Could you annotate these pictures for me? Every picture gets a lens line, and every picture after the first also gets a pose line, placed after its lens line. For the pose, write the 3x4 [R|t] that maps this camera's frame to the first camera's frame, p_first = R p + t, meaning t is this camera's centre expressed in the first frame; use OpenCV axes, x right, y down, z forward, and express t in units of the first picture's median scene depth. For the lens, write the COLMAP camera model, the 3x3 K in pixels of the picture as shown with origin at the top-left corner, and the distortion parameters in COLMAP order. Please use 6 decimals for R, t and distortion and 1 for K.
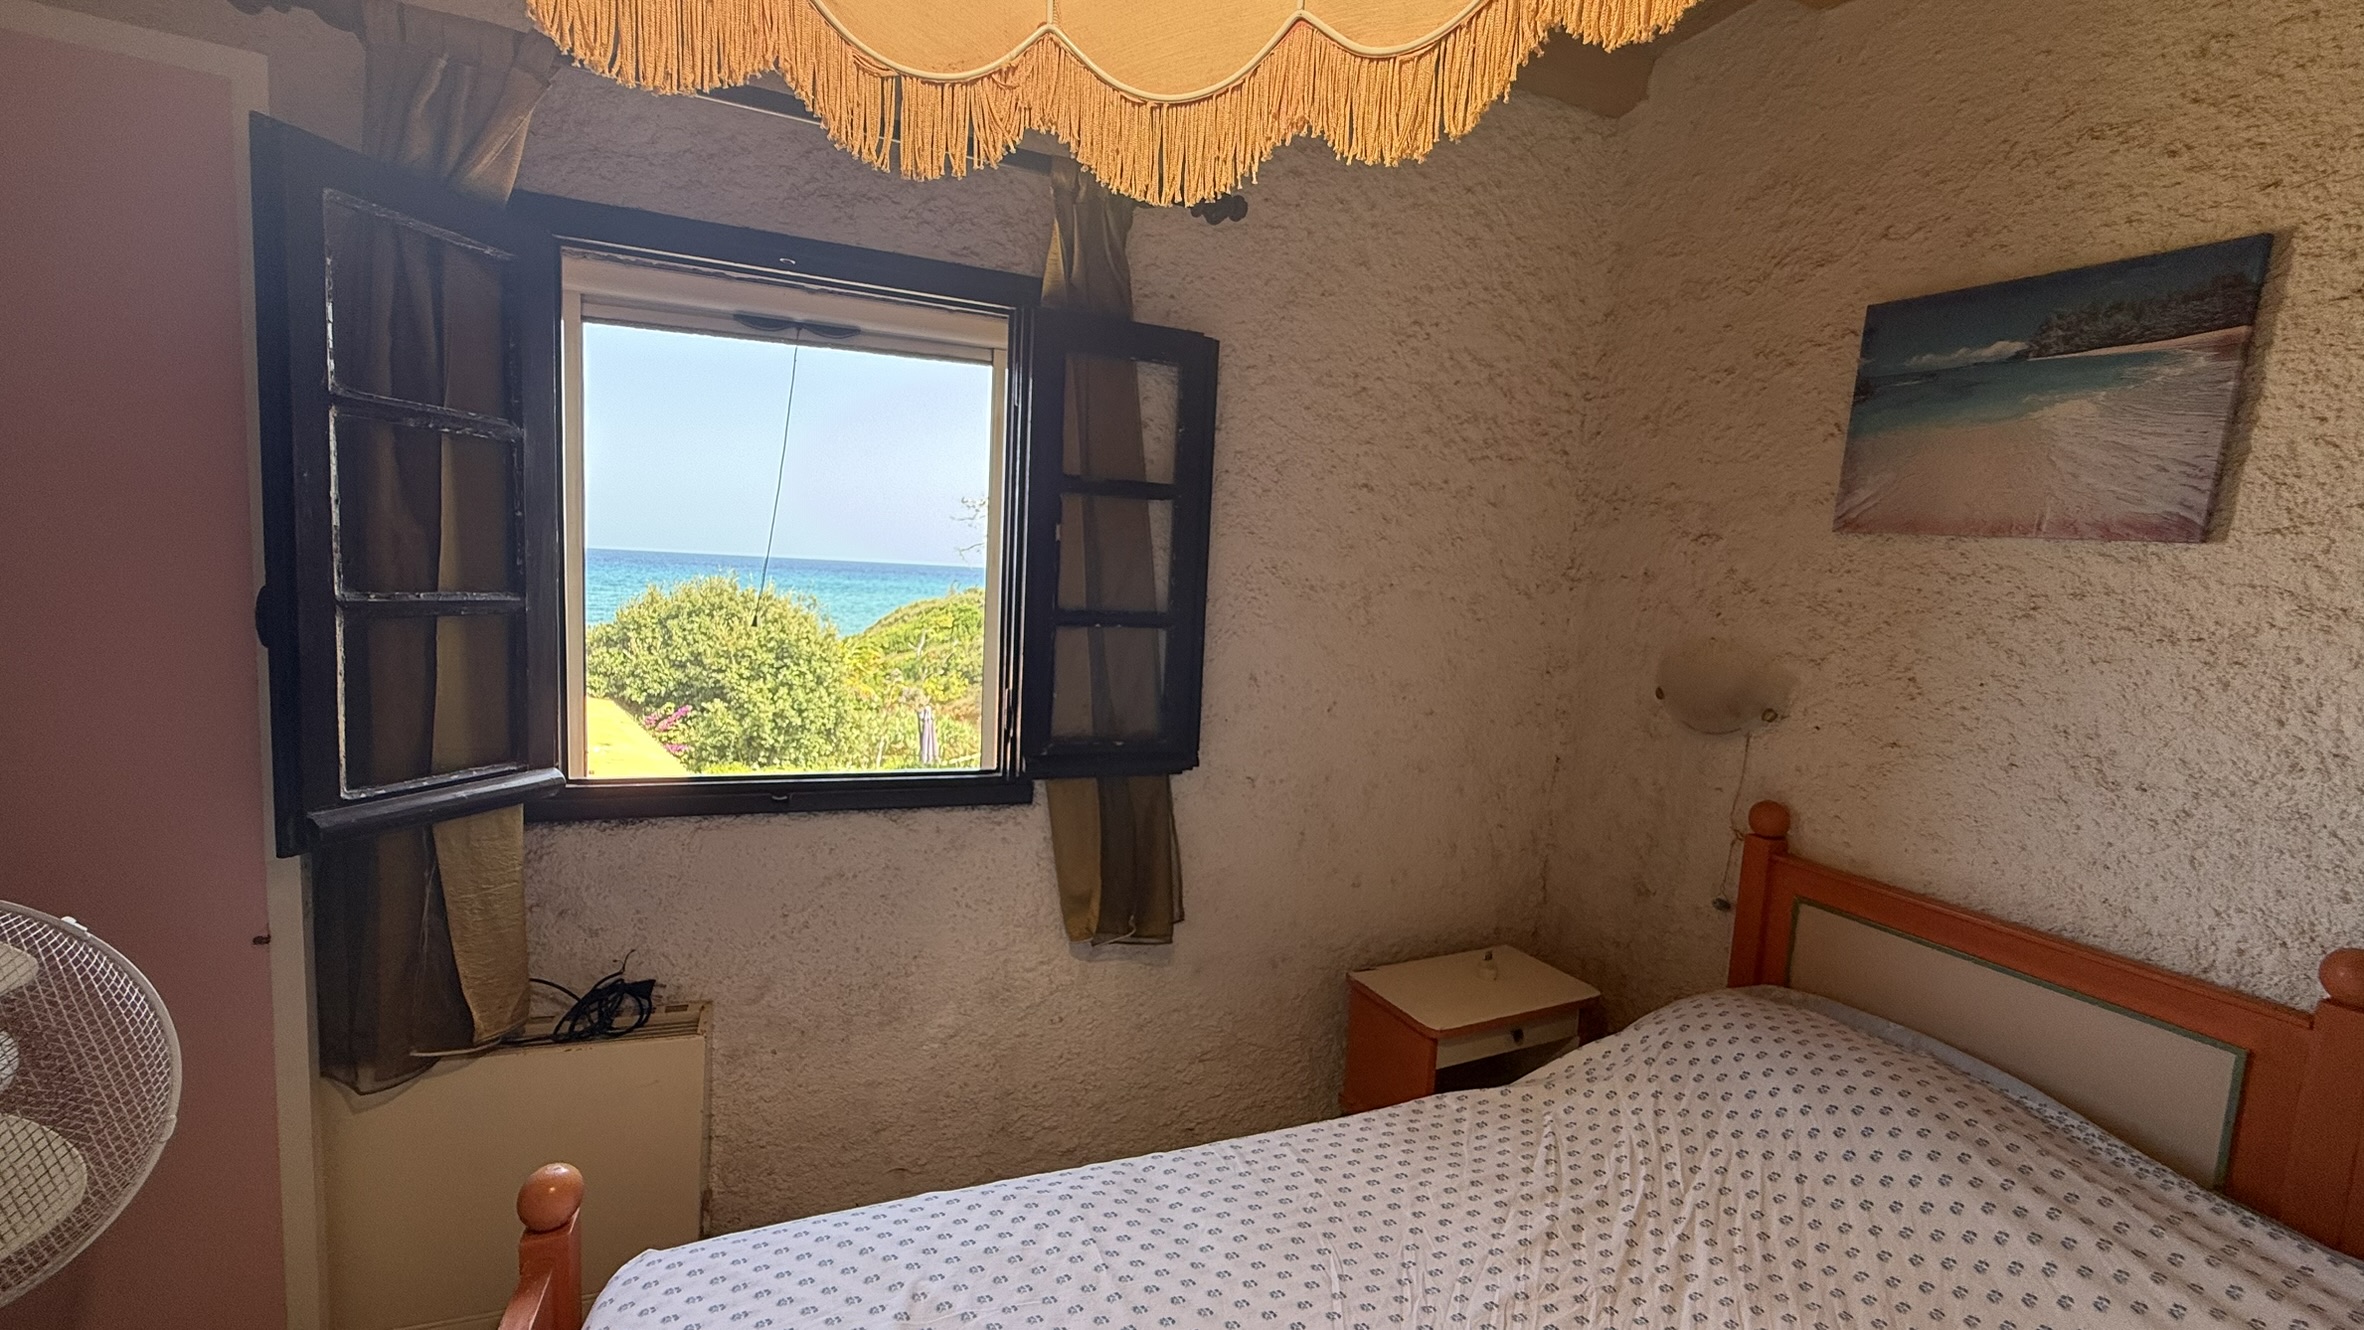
lens RADIAL K [[931.6, 0, 1184.4], [0, 931.6, 662.9], [0, 0, 1]] dist [0.001821, 0.000238]
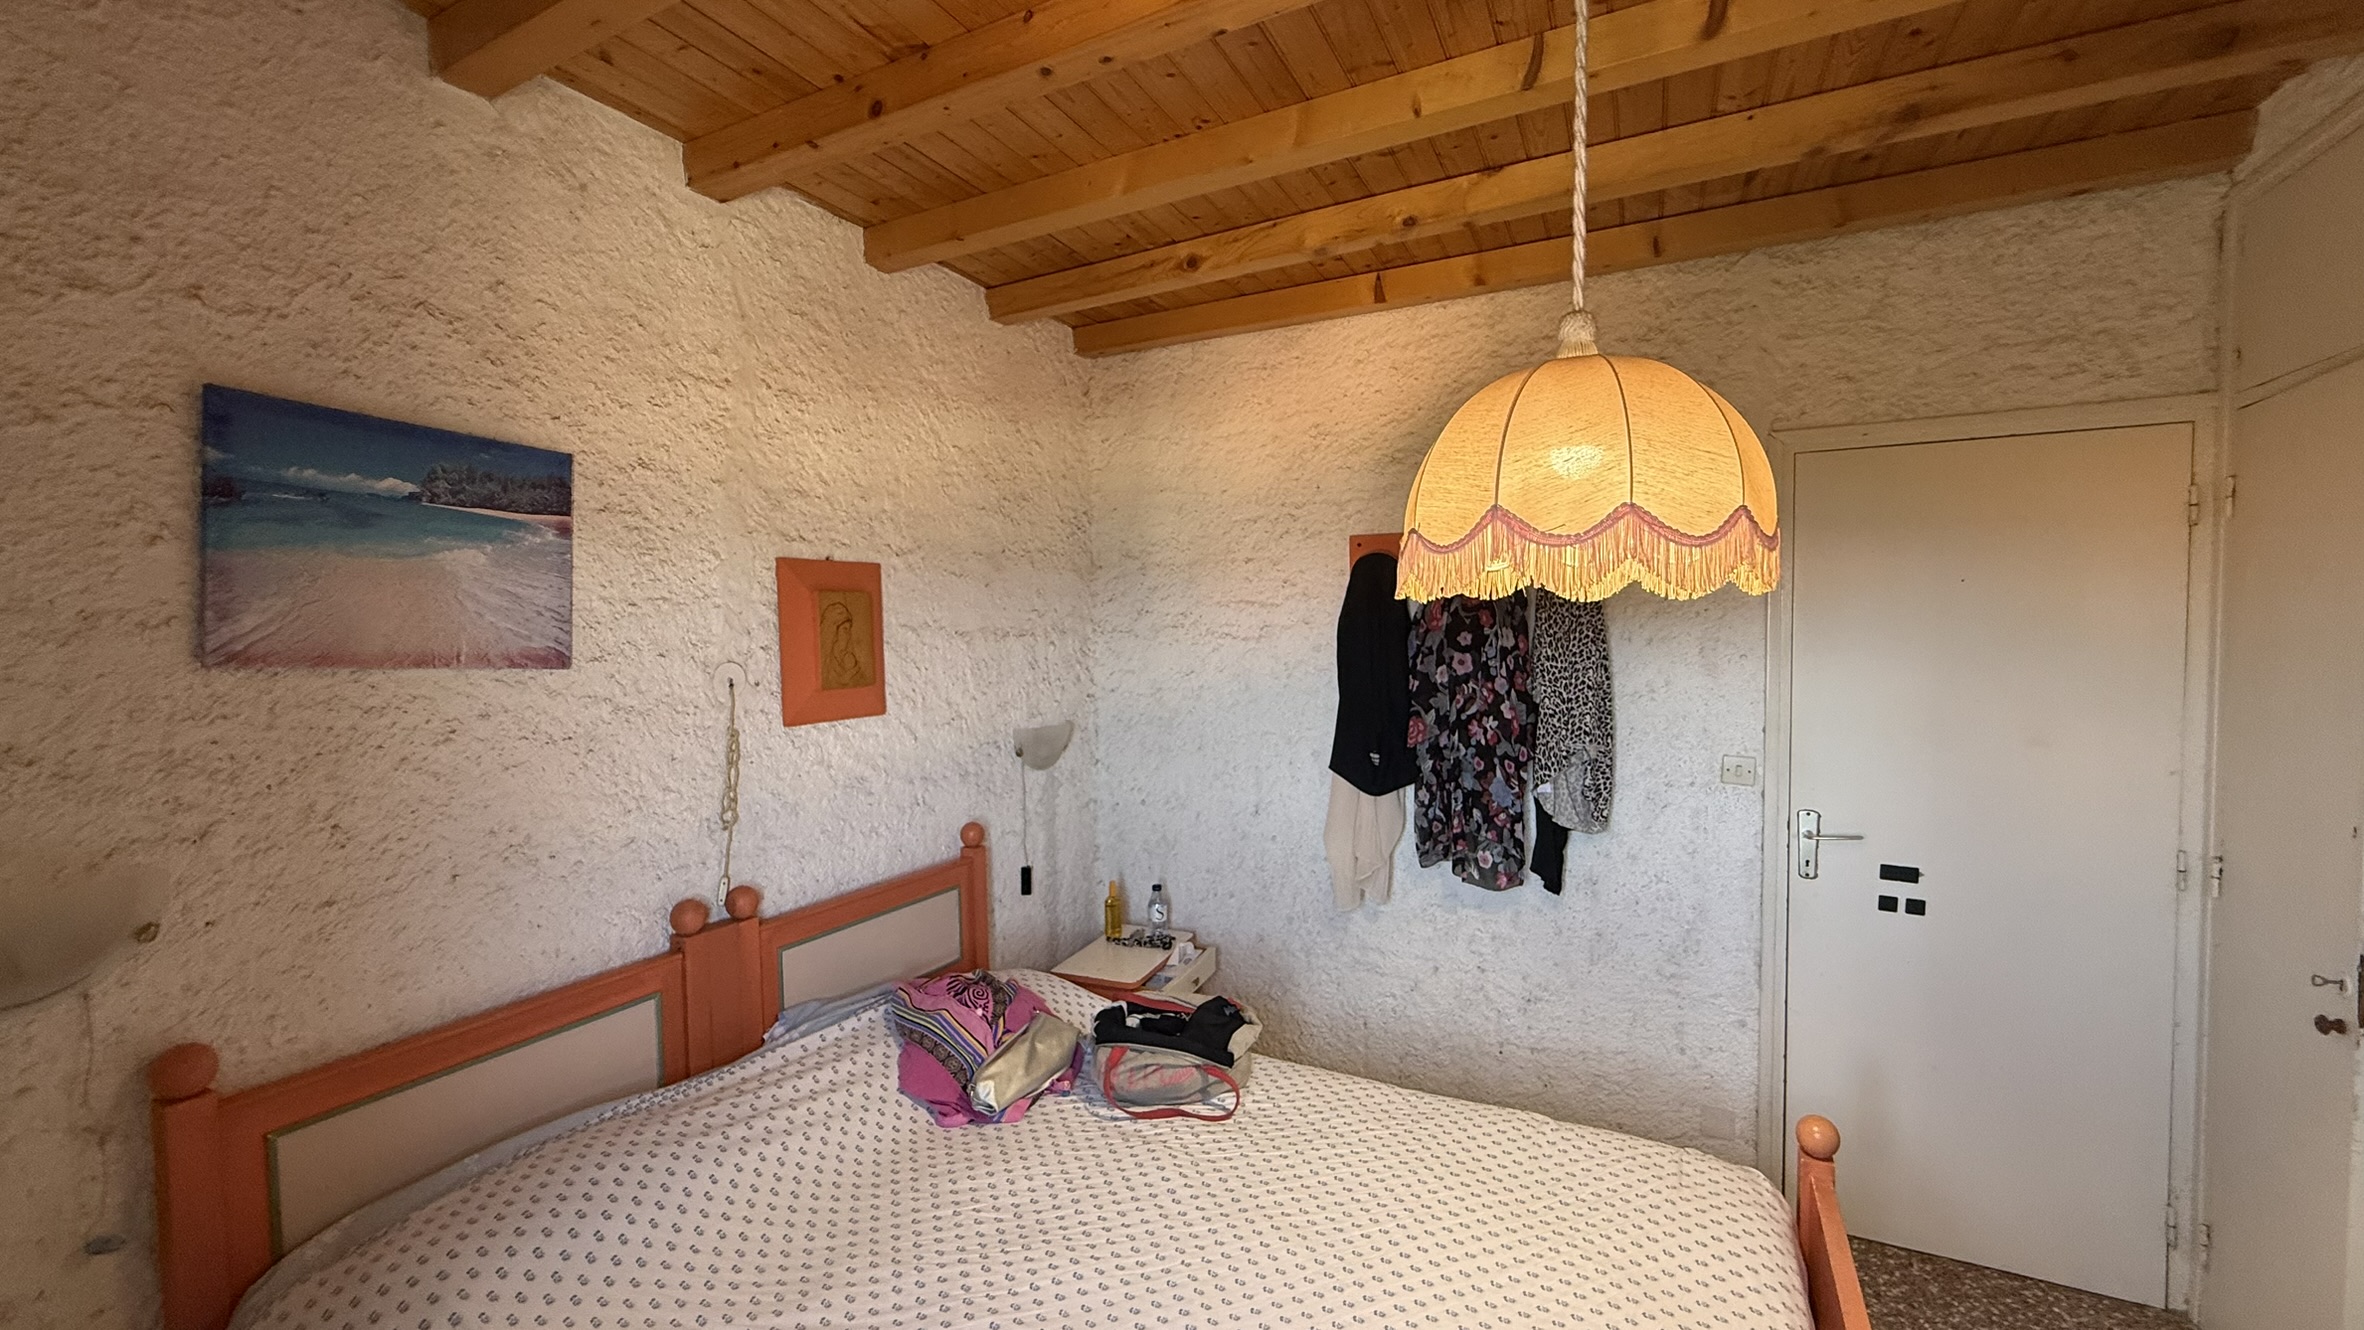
lens RADIAL K [[931.6, 0, 1181.2], [0, 931.6, 666.8], [0, 0, 1]] dist [0.001821, 0.000238]
pose [[-0.631153, -0.072560, 0.772257, -0.472124], [0.060241, 0.988022, 0.142068, -0.239207], [-0.773316, 0.136188, -0.619222, 1.013667]]
